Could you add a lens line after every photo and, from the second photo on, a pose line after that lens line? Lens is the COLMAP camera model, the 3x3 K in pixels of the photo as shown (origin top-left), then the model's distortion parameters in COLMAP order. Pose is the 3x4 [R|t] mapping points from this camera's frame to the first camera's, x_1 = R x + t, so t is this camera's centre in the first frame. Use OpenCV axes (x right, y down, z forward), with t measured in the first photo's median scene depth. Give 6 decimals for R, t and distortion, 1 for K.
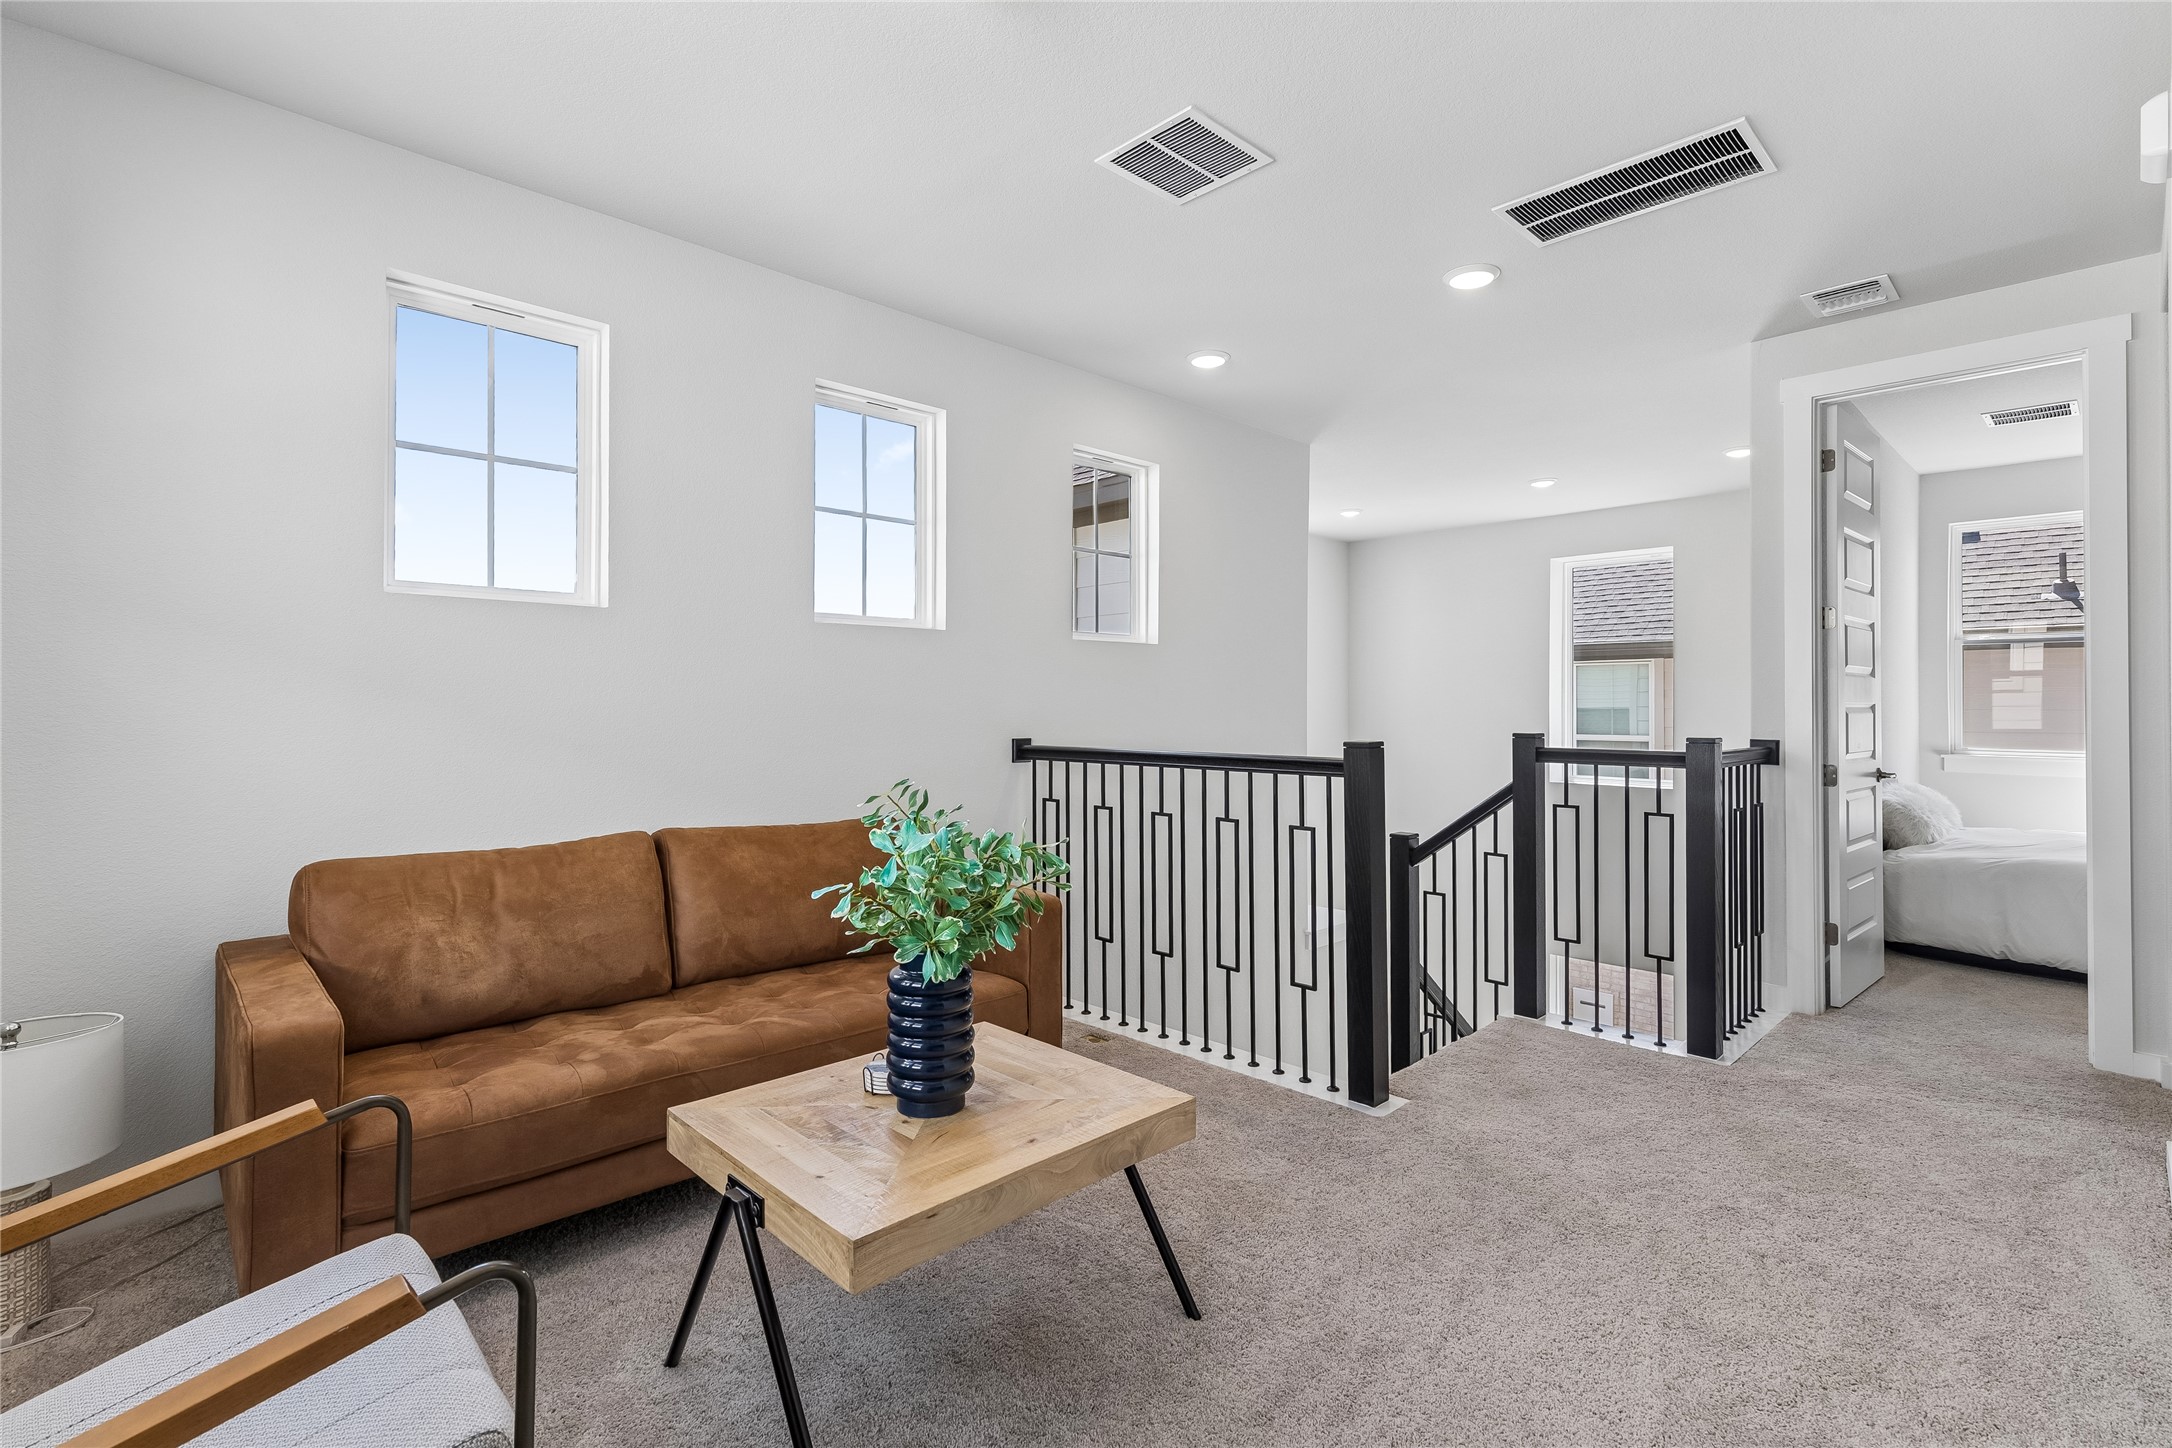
lens RADIAL K [[997.7, 0, 1090.9], [0, 997.7, 713.2], [0, 0, 1]] dist [0.002607, -0.000779]
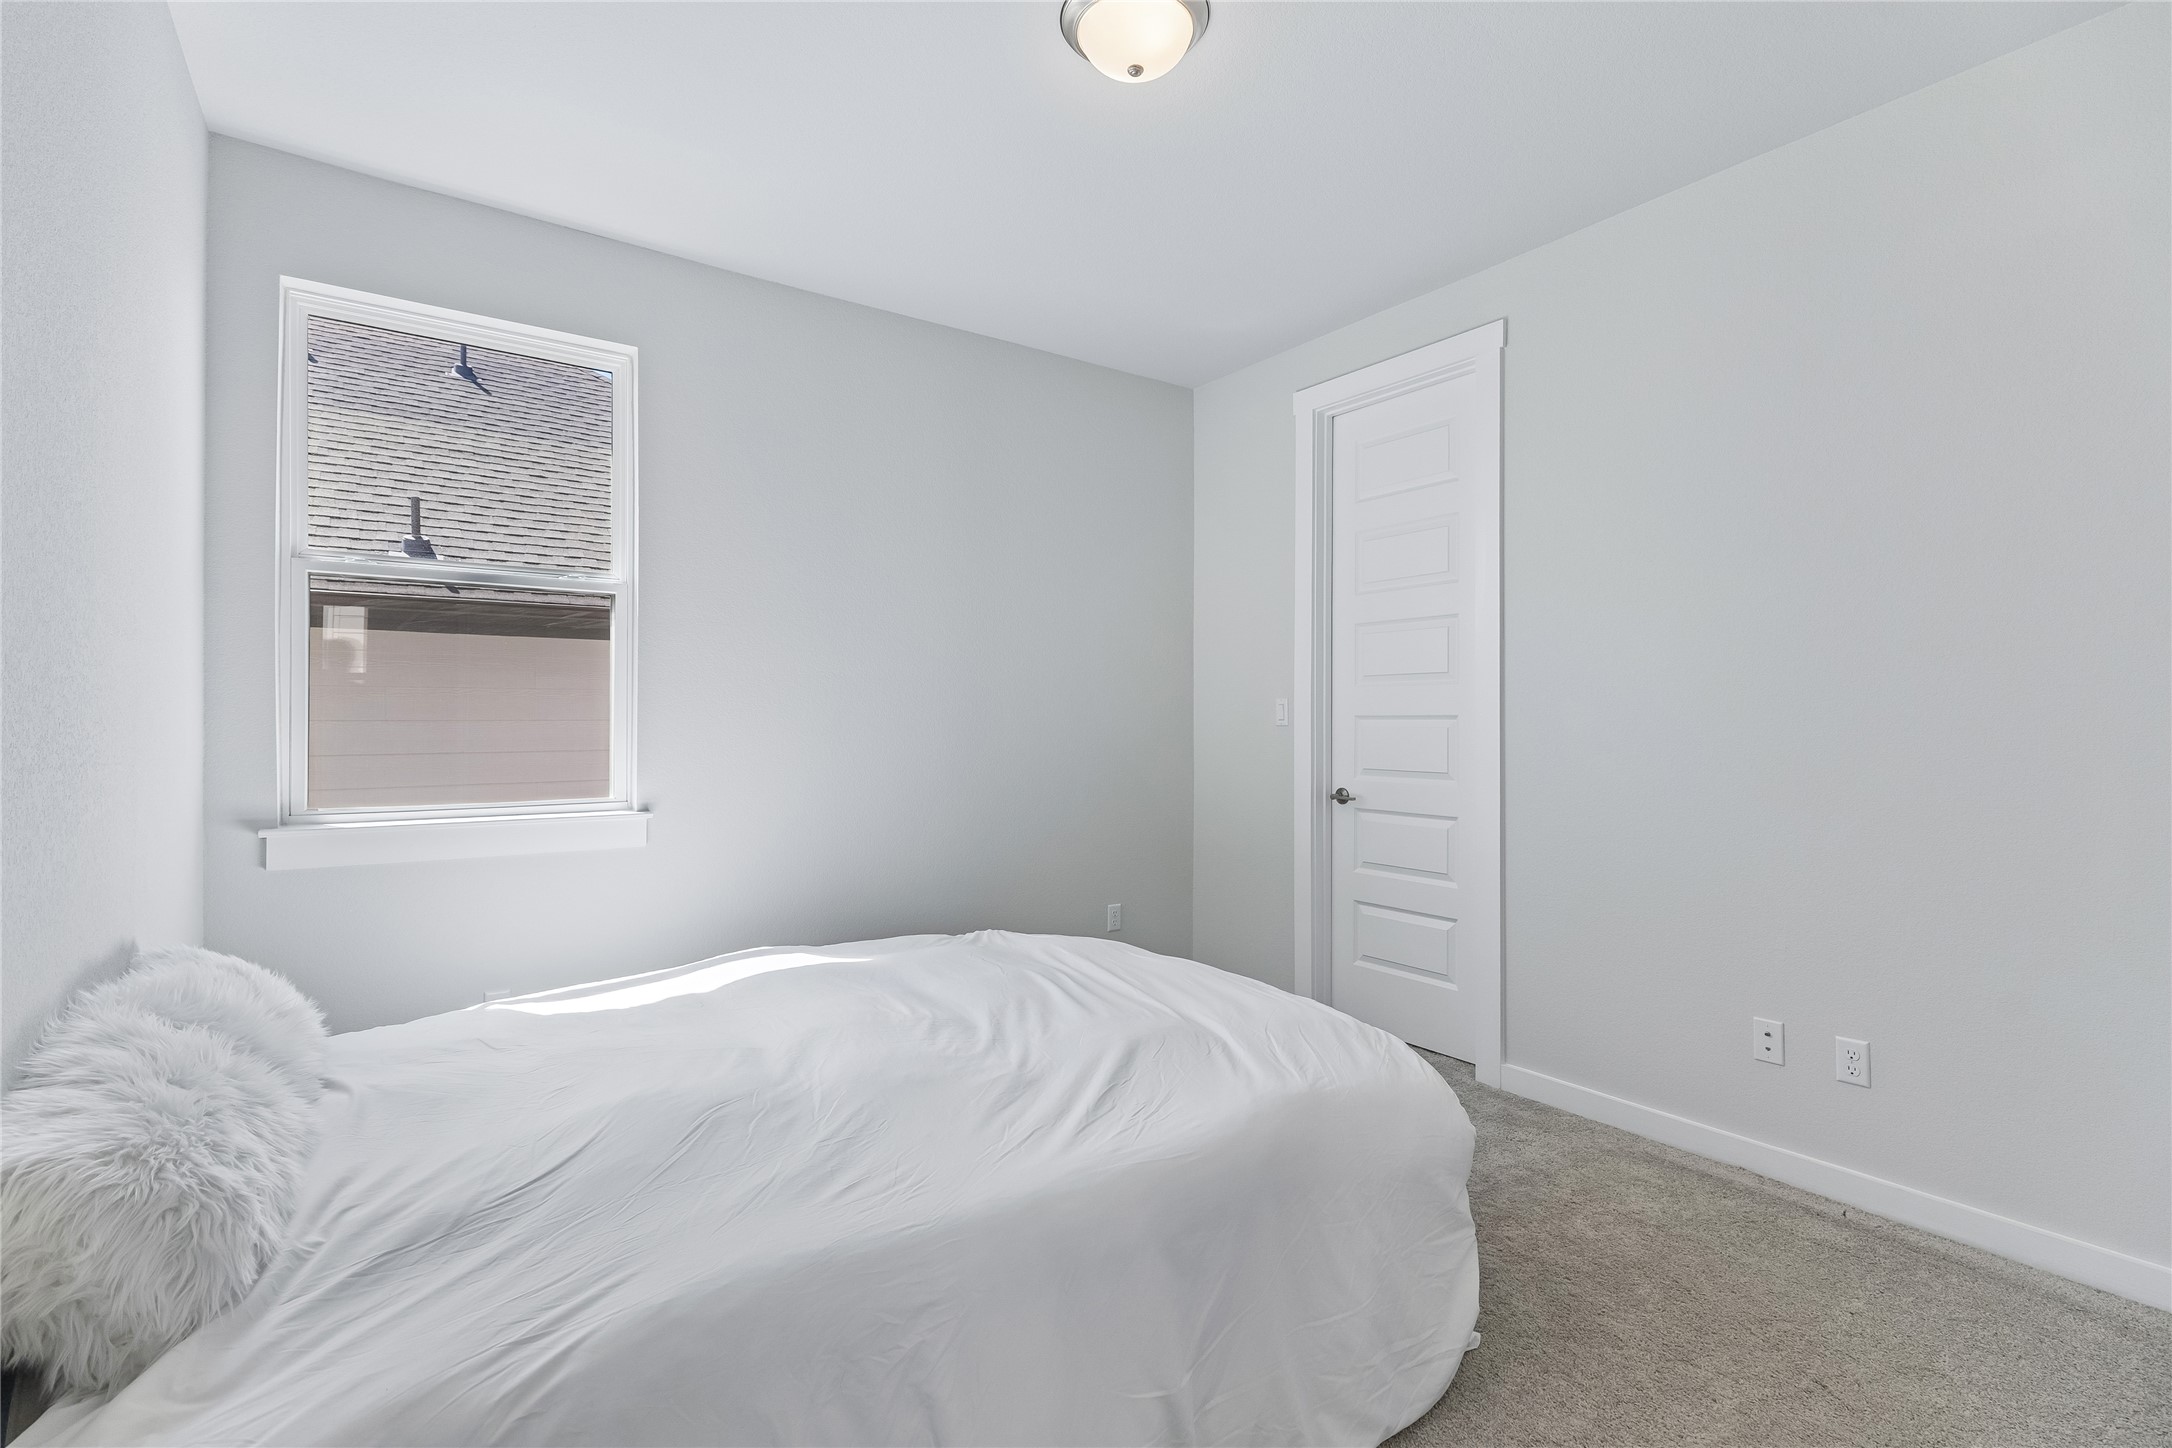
lens RADIAL K [[997.7, 0, 1091.9], [0, 997.7, 726.0], [0, 0, 1]] dist [0.002607, -0.000779]
pose [[0.146072, 0.004941, 0.989262, 0.362081], [0.001893, 0.999984, -0.005274, 0.000723], [-0.989272, 0.002644, 0.146060, 0.440647]]
